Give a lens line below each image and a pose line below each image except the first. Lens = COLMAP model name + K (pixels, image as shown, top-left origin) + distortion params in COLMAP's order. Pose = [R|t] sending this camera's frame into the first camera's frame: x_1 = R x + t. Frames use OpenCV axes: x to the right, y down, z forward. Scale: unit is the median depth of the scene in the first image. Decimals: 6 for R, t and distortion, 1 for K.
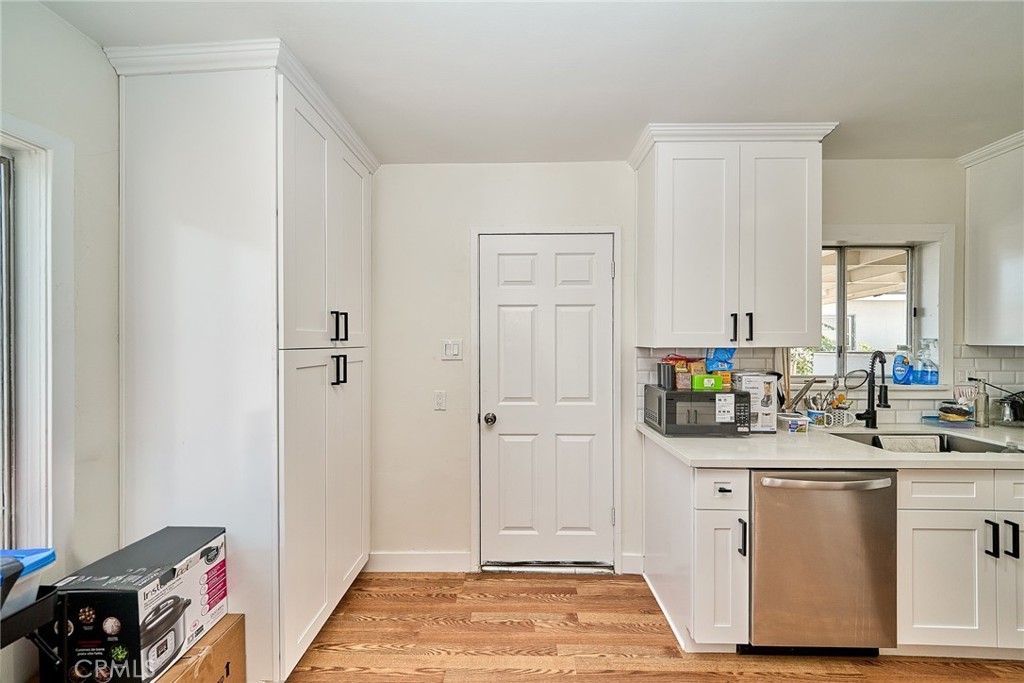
lens RADIAL K [[353.7, 0, 515.2], [0, 353.7, 341.3], [0, 0, 1]] dist [-0.000563, -0.000074]
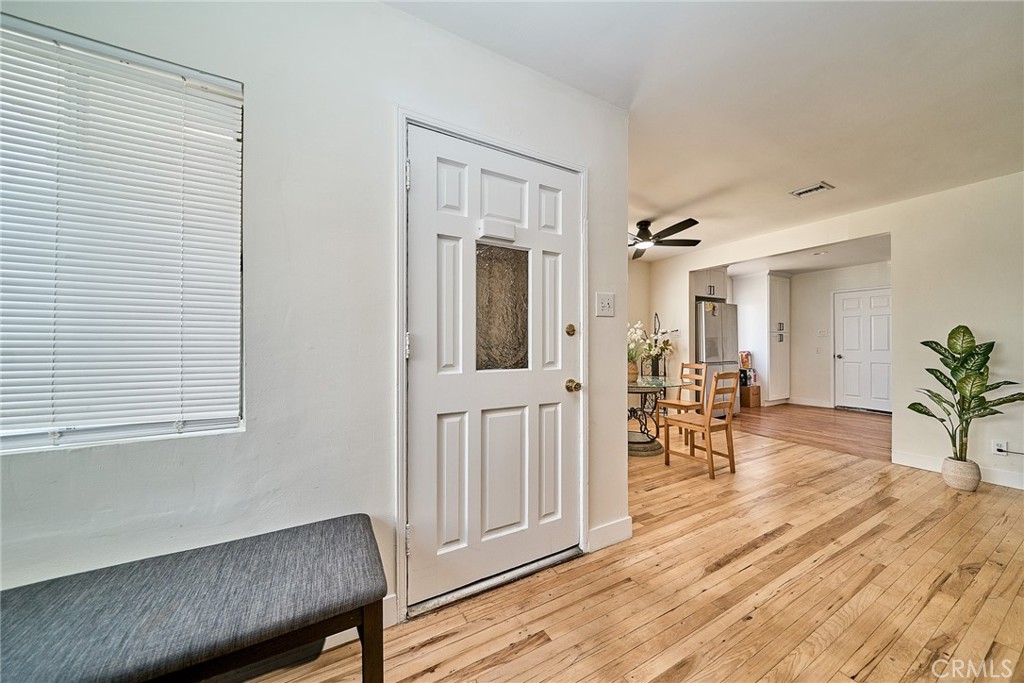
lens RADIAL K [[355.2, 0, 507.6], [0, 355.2, 343.0], [0, 0, 1]] dist [-0.000781, 0.000108]
pose [[0.489005, -0.002403, -0.872277, 1.247734], [0.001255, 0.999997, -0.002052, 0.124667], [0.872280, -0.000091, 0.489007, -3.065771]]
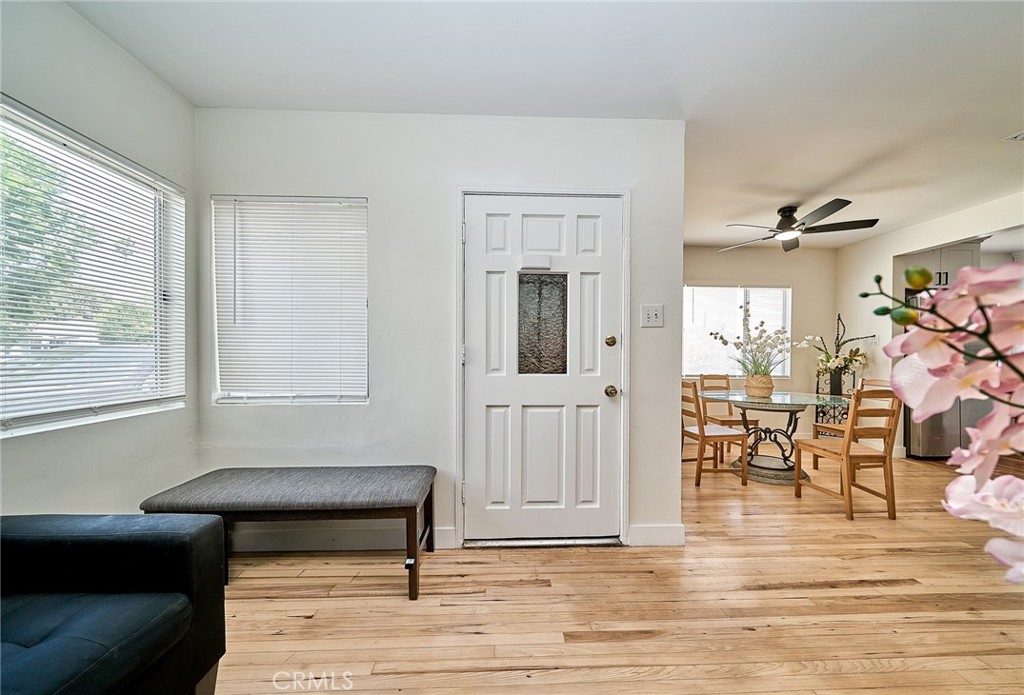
lens RADIAL K [[373.3, 0, 508.1], [0, 373.3, 356.5], [0, 0, 1]] dist [-0.000659, -0.000200]
pose [[0.045197, 0.010714, -0.998921, 1.579830], [-0.001861, 0.999942, 0.010640, 0.123221], [0.998976, 0.001378, 0.045214, -2.815809]]
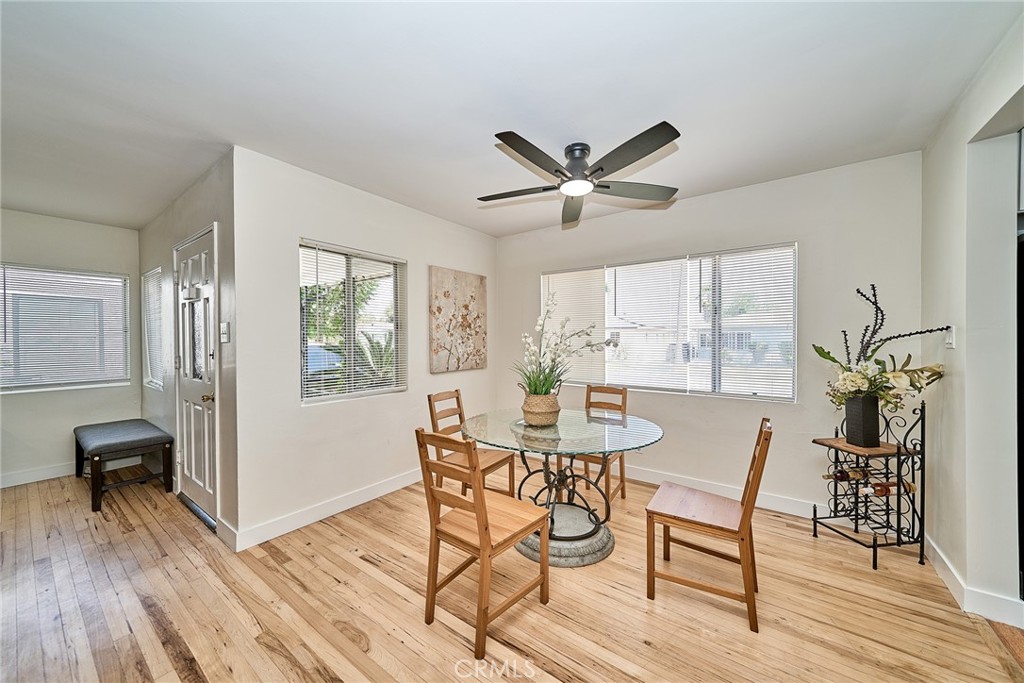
lens RADIAL K [[349.4, 0, 509.2], [0, 349.4, 342.0], [0, 0, 1]] dist [-0.001246, -0.000109]
pose [[-0.576059, 0.010185, -0.817345, 0.911459], [0.005751, 0.999948, 0.008407, 0.043160], [0.817388, 0.000142, -0.576088, -0.986932]]
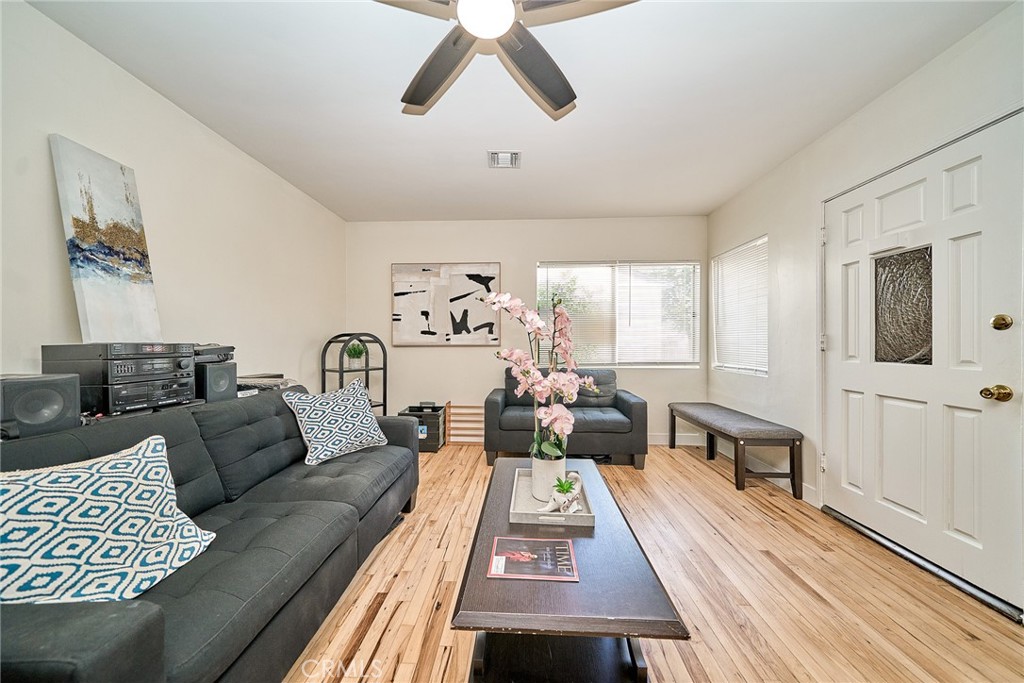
lens RADIAL K [[351.6, 0, 522.8], [0, 351.6, 344.8], [0, 0, 1]] dist [-0.000439, -0.000110]
pose [[-0.999996, -0.000122, 0.002962, 1.495977], [-0.000102, 0.999976, 0.006871, 0.129909], [-0.002963, 0.006870, -0.999972, -1.759792]]
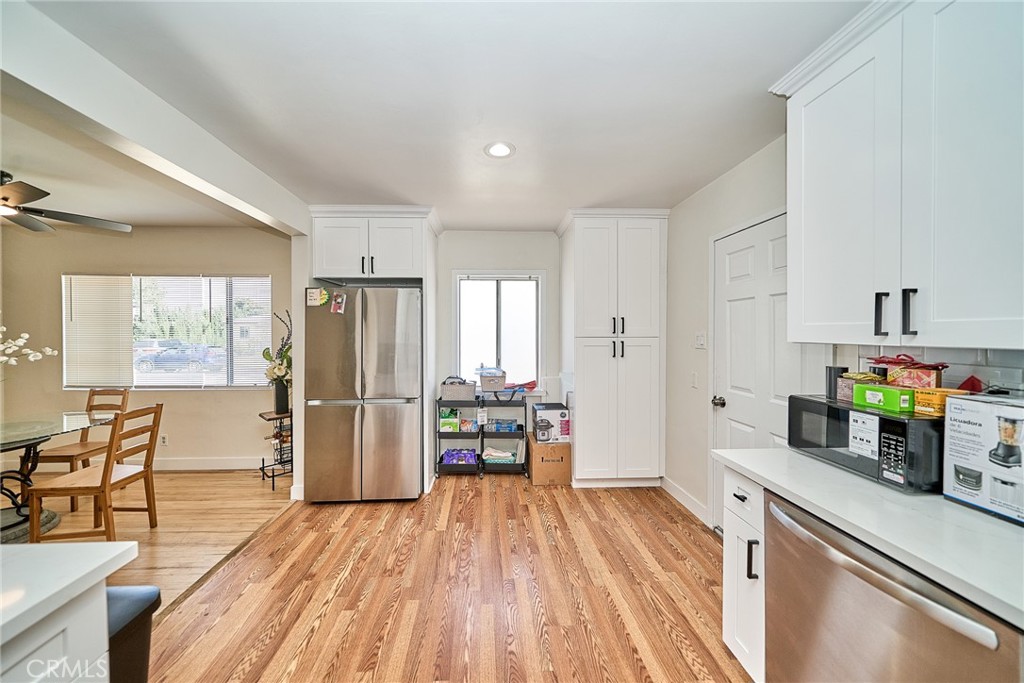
lens RADIAL K [[360.8, 0, 492.8], [0, 360.8, 337.7], [0, 0, 1]] dist [-0.000916, -0.000082]
pose [[0.035478, 0.015439, -0.999251, 1.161537], [0.002878, 0.999875, 0.015551, -0.007556], [0.999366, -0.003427, 0.035429, 0.253541]]
